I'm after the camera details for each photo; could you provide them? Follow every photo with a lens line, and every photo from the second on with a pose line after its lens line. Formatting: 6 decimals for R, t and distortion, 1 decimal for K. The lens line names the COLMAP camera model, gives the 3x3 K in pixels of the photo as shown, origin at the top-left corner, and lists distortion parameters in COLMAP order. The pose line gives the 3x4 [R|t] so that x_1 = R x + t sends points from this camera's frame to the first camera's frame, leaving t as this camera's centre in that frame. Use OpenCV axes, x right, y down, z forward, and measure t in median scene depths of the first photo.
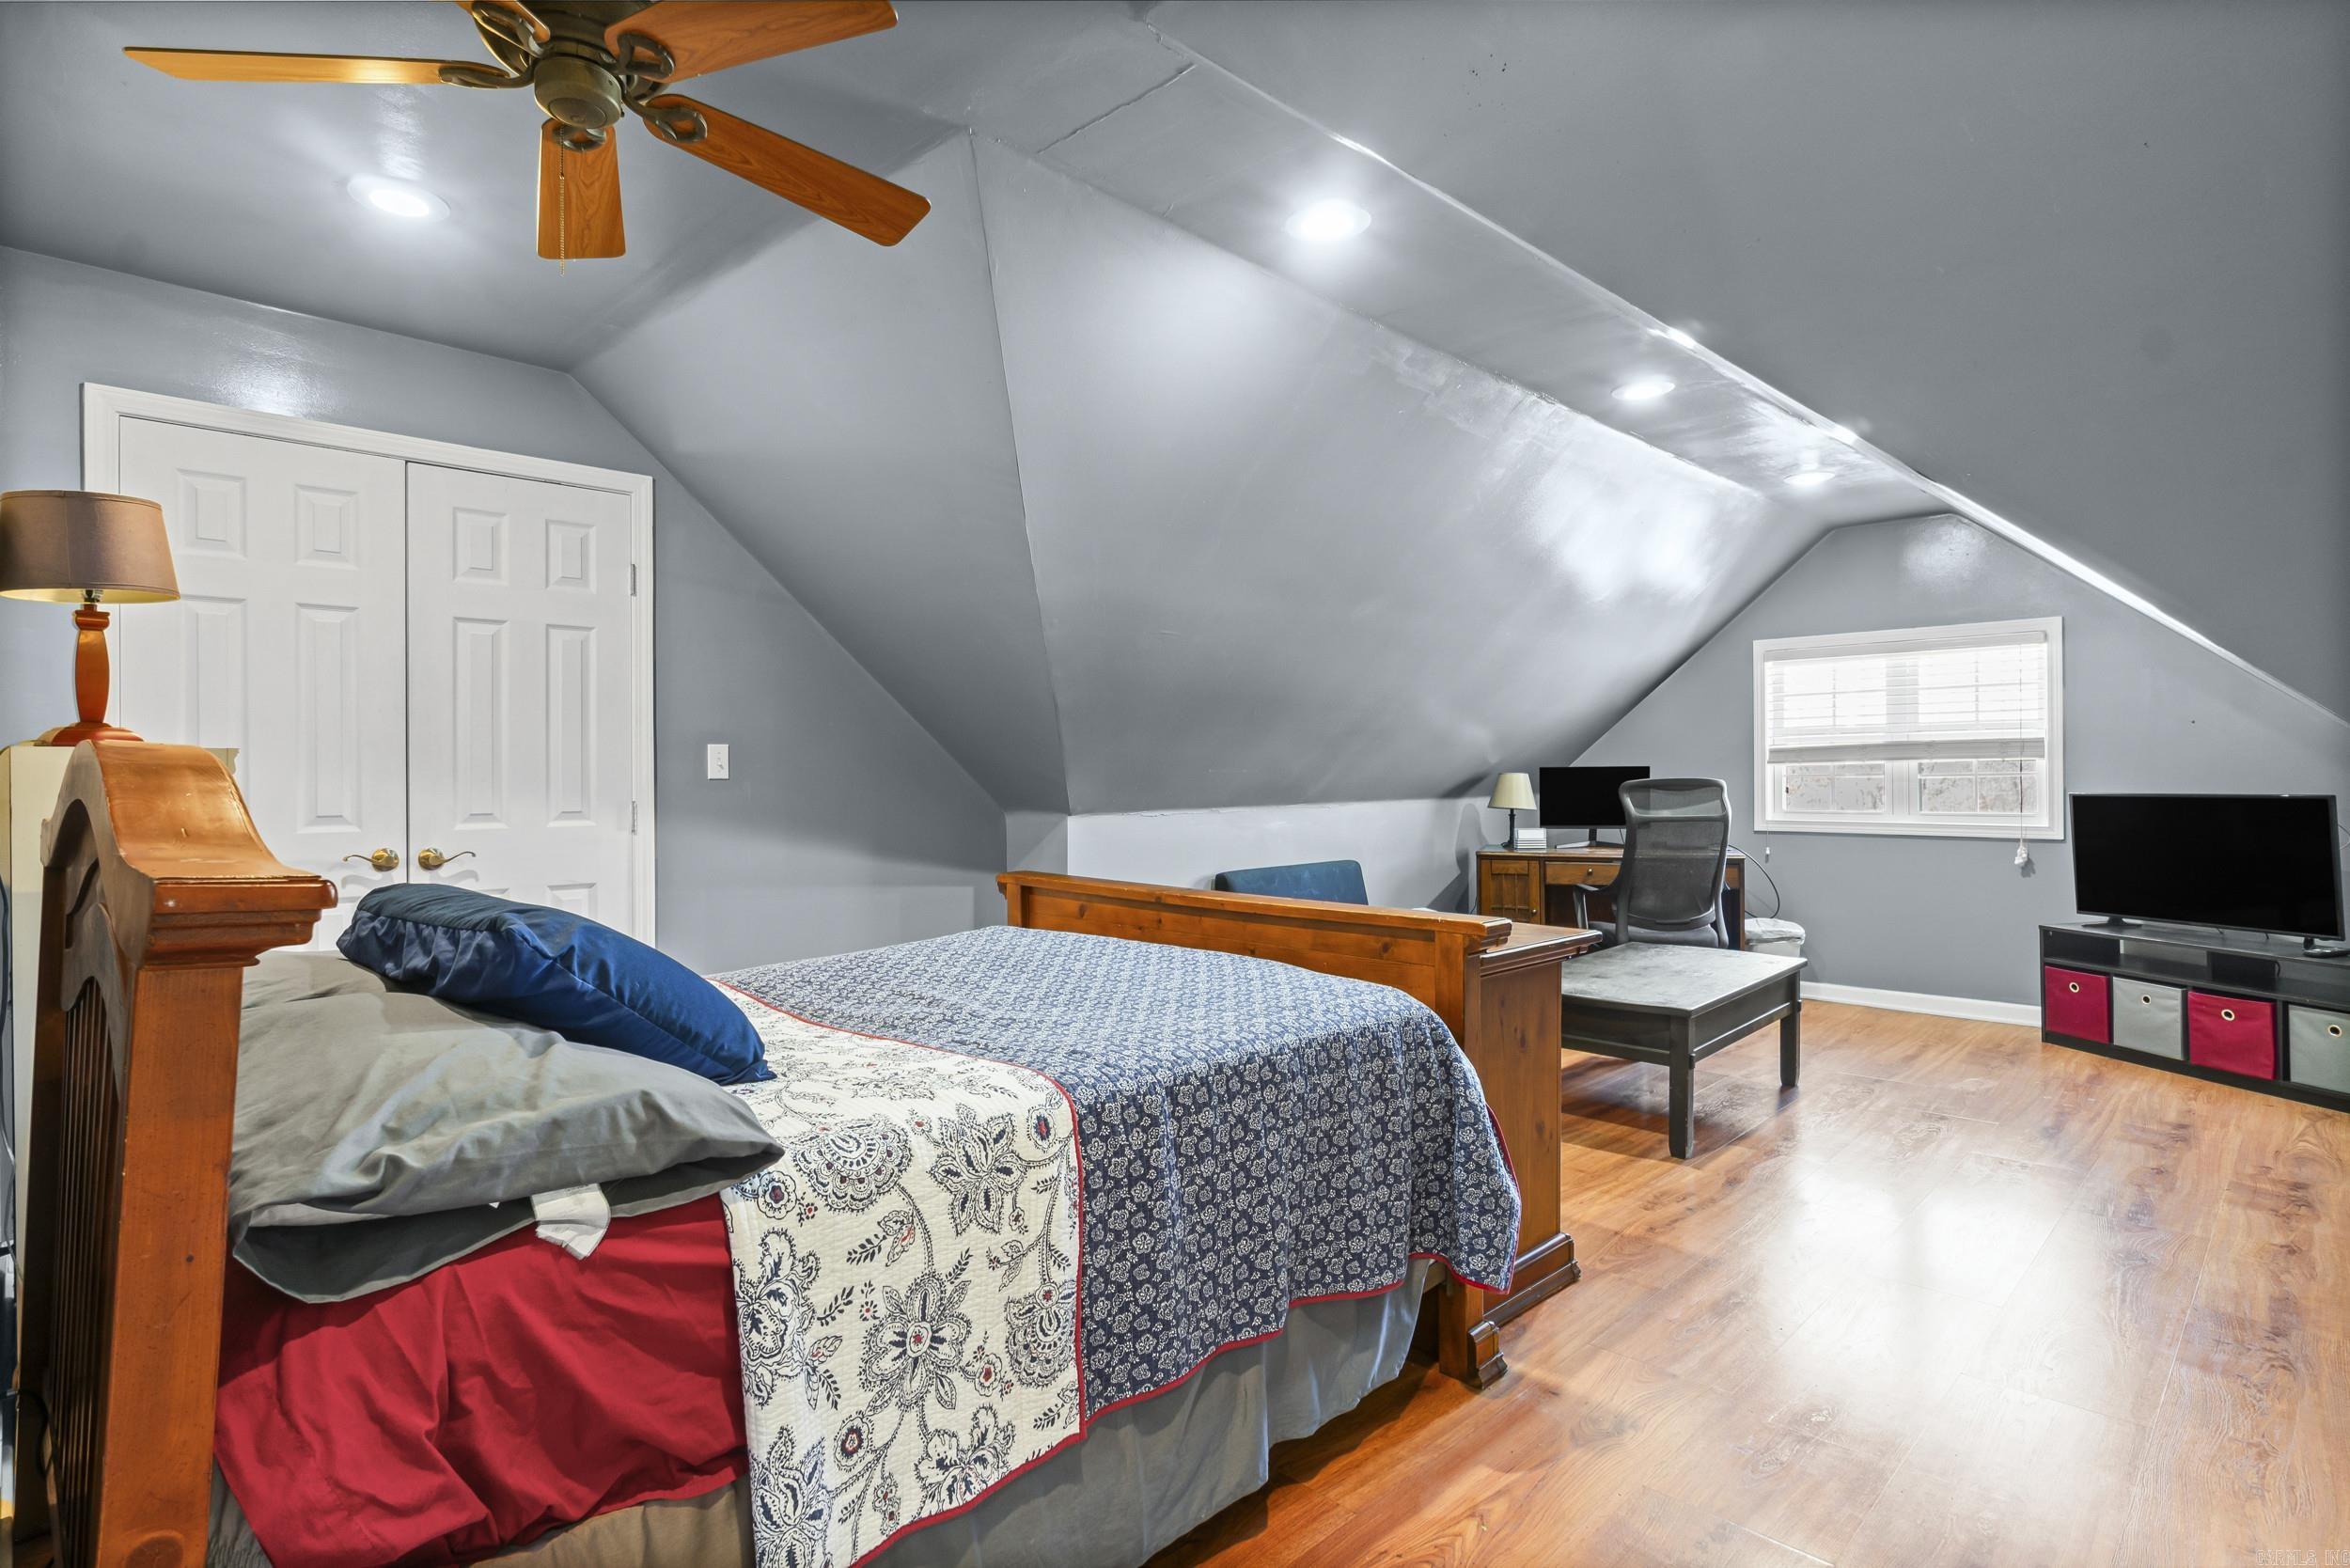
lens RADIAL K [[1206.9, 0, 1169.3], [0, 1206.9, 781.8], [0, 0, 1]] dist [0.005739, 0.000986]
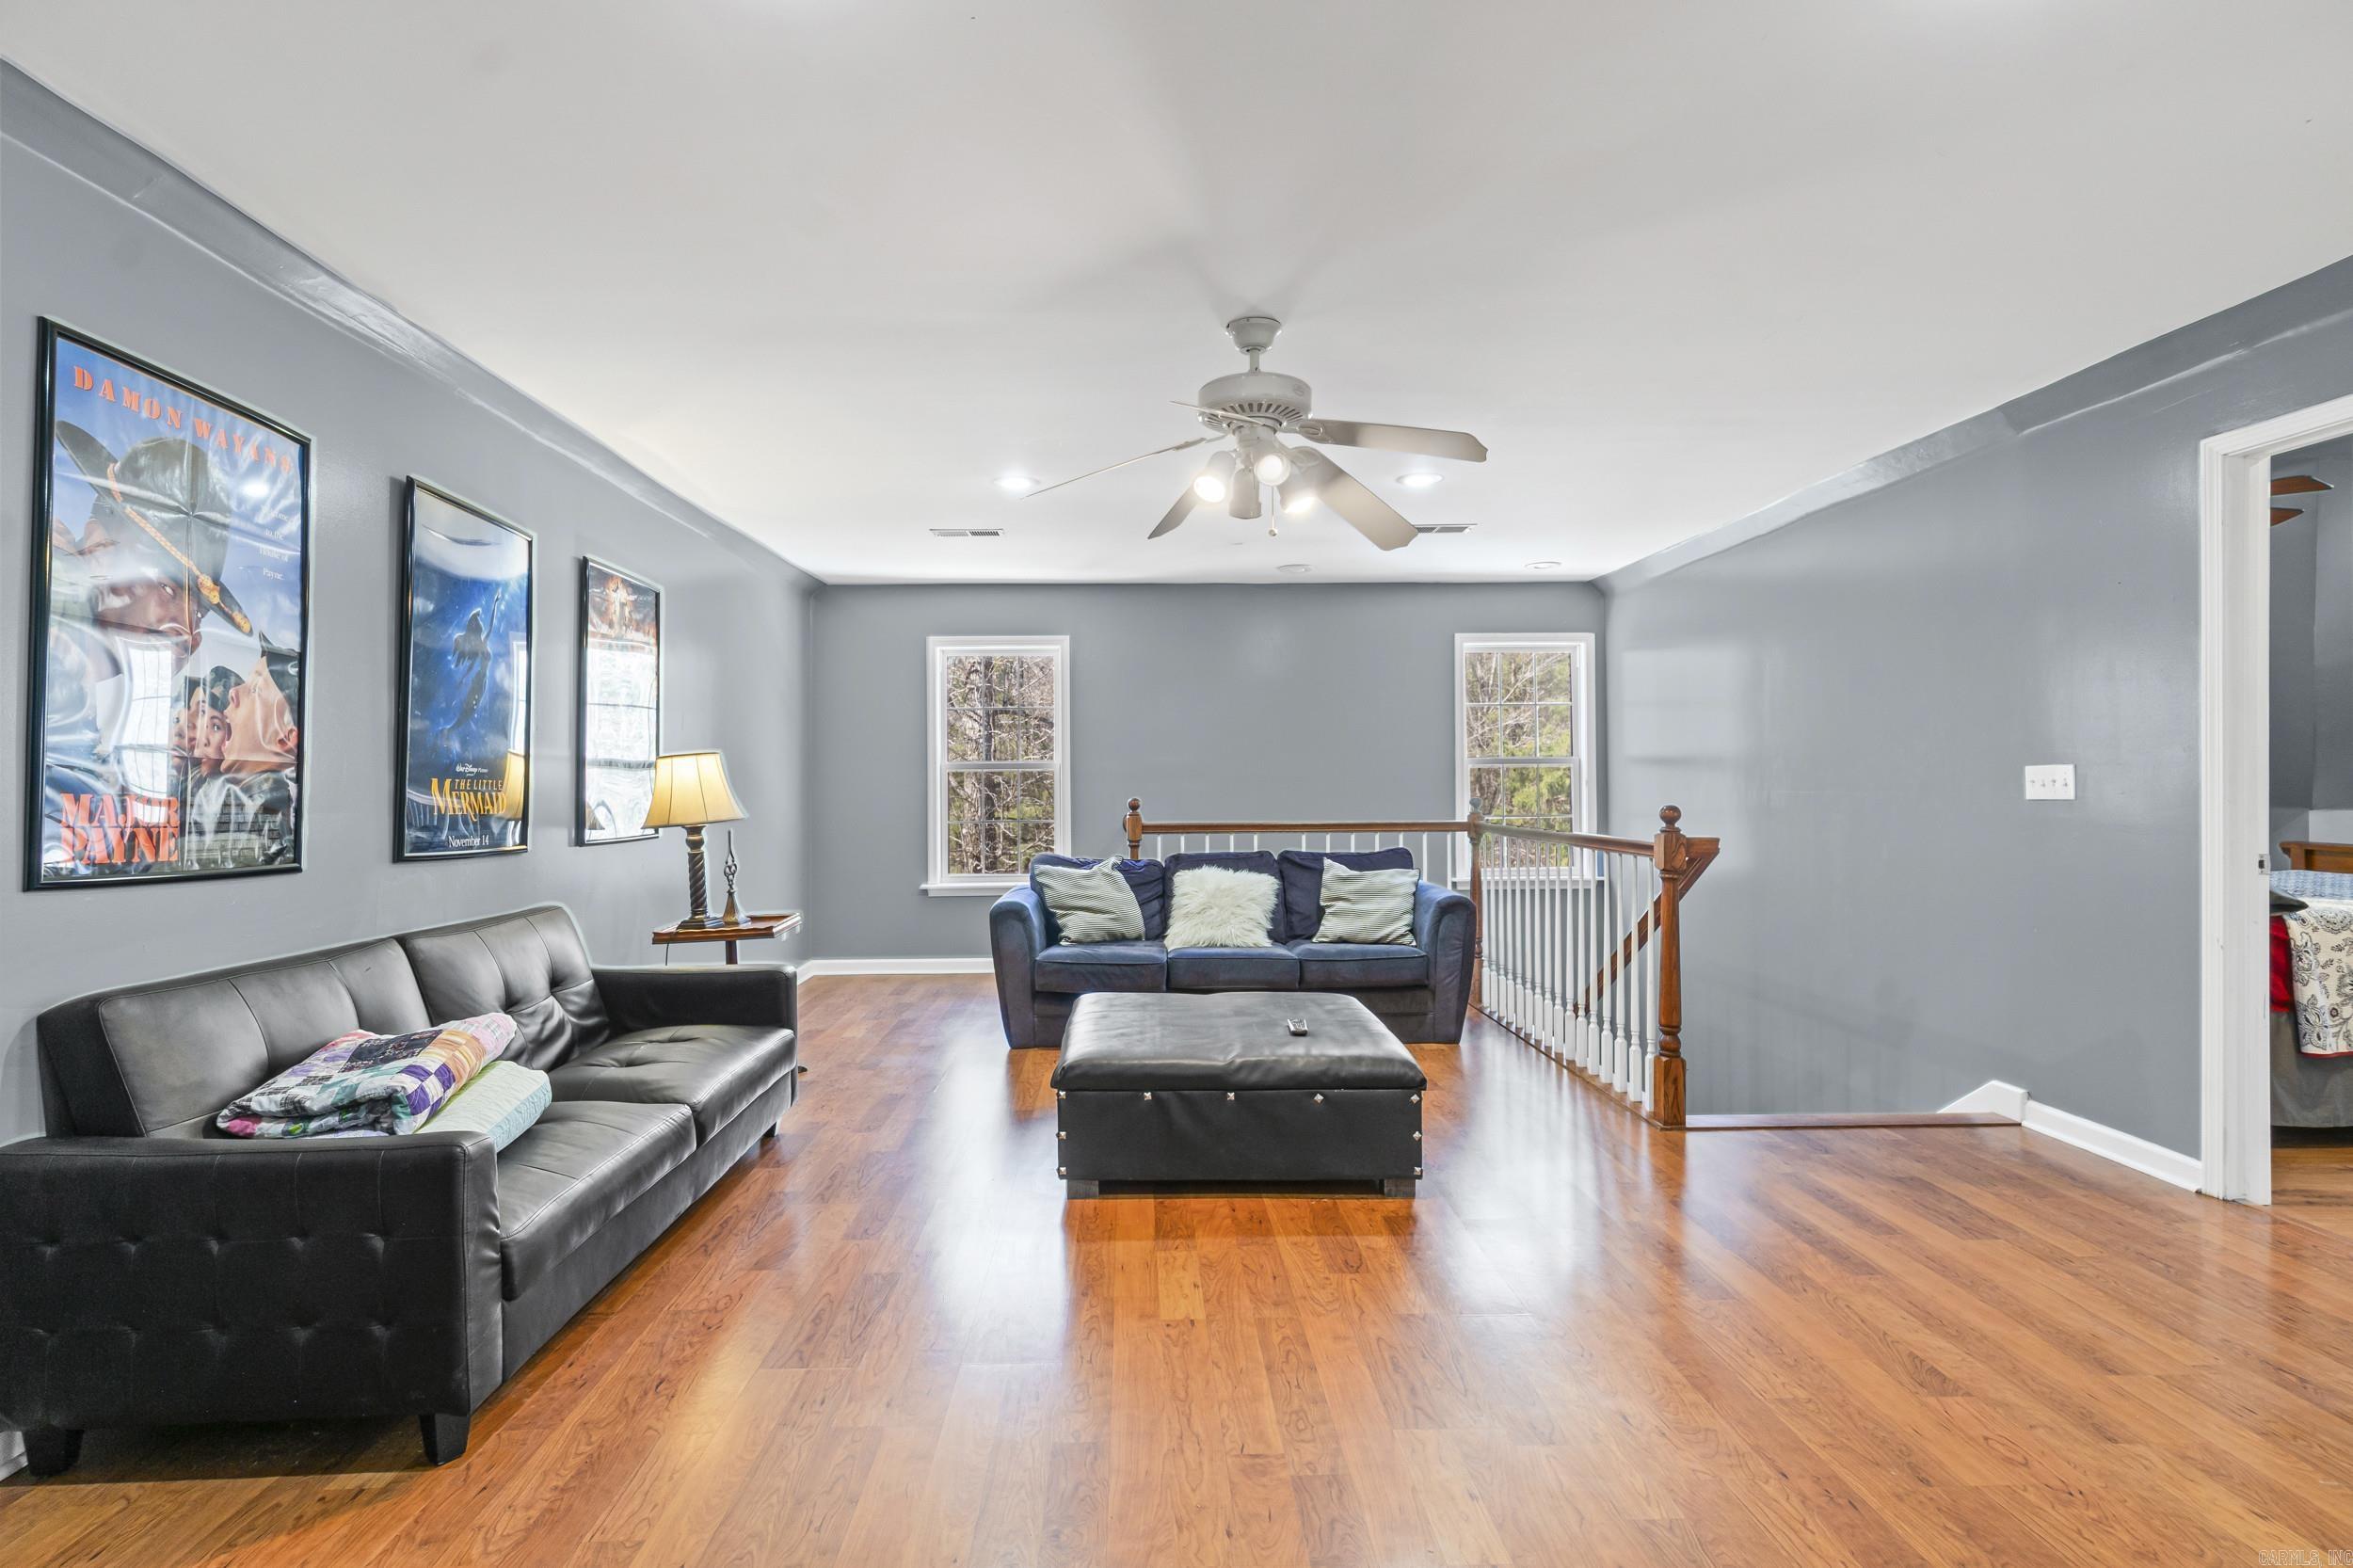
lens RADIAL K [[1208.4, 0, 1167.8], [0, 1208.4, 772.1], [0, 0, 1]] dist [0.005739, 0.000986]
pose [[0.728989, -0.000173, -0.684525, -0.305079], [0.003186, 0.999990, 0.003141, -0.042342], [0.684518, -0.004471, 0.728982, -2.998404]]
